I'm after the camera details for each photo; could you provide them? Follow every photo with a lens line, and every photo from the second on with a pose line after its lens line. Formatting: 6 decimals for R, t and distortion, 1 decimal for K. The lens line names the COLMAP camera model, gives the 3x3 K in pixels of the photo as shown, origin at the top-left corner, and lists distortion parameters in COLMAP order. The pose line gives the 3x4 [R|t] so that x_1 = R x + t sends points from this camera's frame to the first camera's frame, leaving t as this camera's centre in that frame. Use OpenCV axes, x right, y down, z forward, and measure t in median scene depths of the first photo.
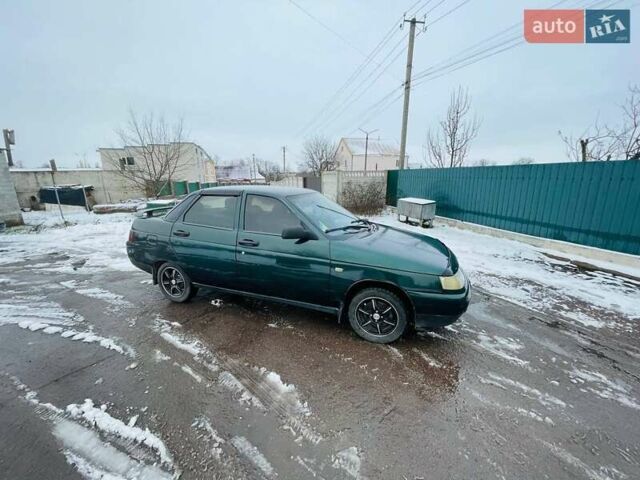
lens RADIAL K [[257.0, 0, 317.8], [0, 257.0, 237.8], [0, 0, 1]] dist [-0.001003, 0.000168]
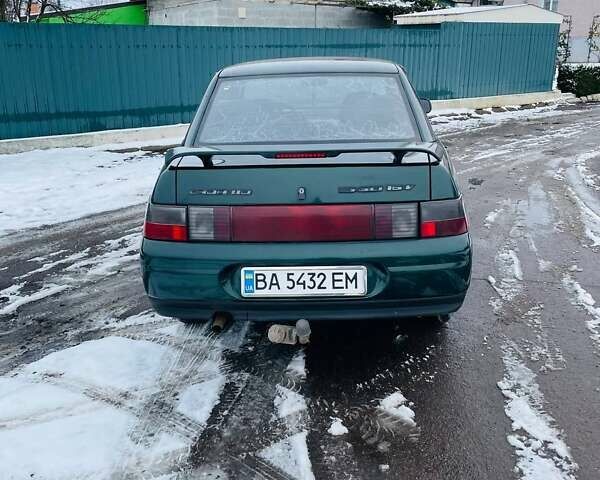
lens RADIAL K [[602.3, 0, 304.1], [0, 602.3, 230.1], [0, 0, 1]] dist [0.116988, -0.174745]
pose [[-0.303807, -0.274005, 0.912481, -1.495847], [0.232351, 0.907524, 0.349877, -0.339742], [-0.923966, 0.318311, -0.212047, 1.469926]]
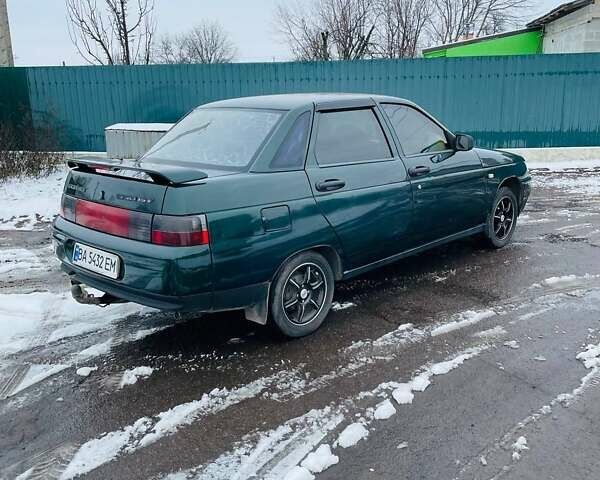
lens RADIAL K [[602.3, 0, 304.1], [0, 602.3, 230.1], [0, 0, 1]] dist [0.116988, -0.174745]
pose [[0.417199, -0.230401, 0.879125, -1.578494], [0.234934, 0.961792, 0.140576, -0.110453], [-0.877925, 0.147888, 0.455387, 0.467462]]
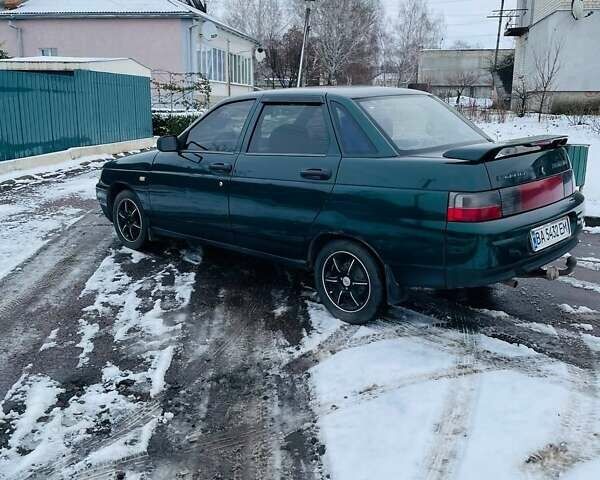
lens RADIAL K [[602.3, 0, 304.1], [0, 602.3, 230.1], [0, 0, 1]] dist [0.116988, -0.174745]
pose [[-0.918012, -0.081860, 0.388012, -0.789277], [0.093812, 0.905857, 0.413065, -0.516730], [-0.385297, 0.415599, -0.823908, 2.448385]]
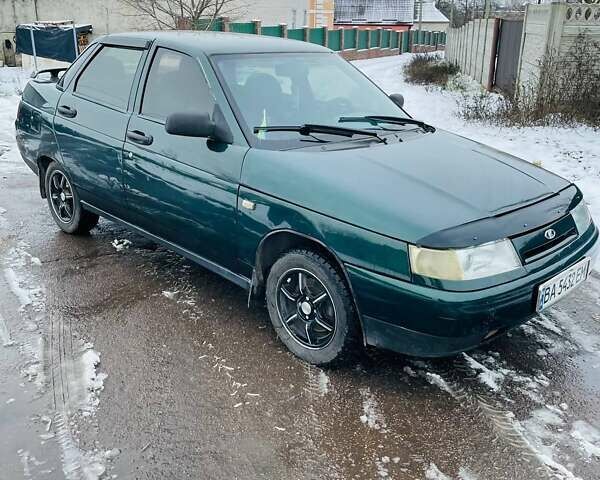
lens RADIAL K [[602.3, 0, 304.1], [0, 602.3, 230.1], [0, 0, 1]] dist [0.116988, -0.174745]
pose [[0.907951, 0.160725, -0.387031, 0.491734], [-0.120240, 0.984612, 0.126811, 0.005911], [0.401457, -0.068601, 0.913305, -0.048549]]
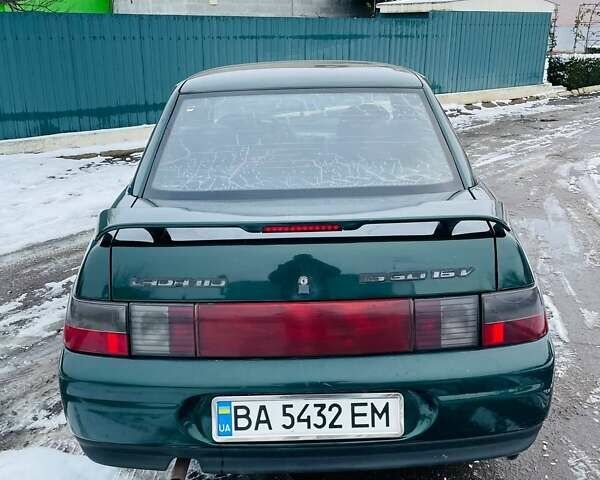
lens RADIAL K [[602.3, 0, 304.1], [0, 602.3, 230.1], [0, 0, 1]] dist [0.116988, -0.174745]
pose [[-0.343258, -0.288922, 0.893699, -1.204767], [0.227493, 0.897604, 0.377562, -0.345647], [-0.911274, 0.332912, -0.242382, 1.398464]]
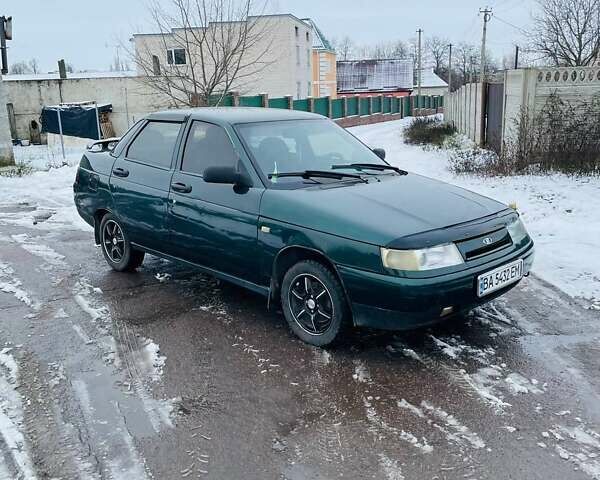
lens RADIAL K [[602.3, 0, 304.1], [0, 602.3, 230.1], [0, 0, 1]] dist [0.116988, -0.174745]
pose [[0.904890, 0.083709, -0.417332, 0.641083], [-0.080938, 0.996421, 0.024368, 0.057501], [0.417879, 0.011728, 0.908427, -0.333875]]
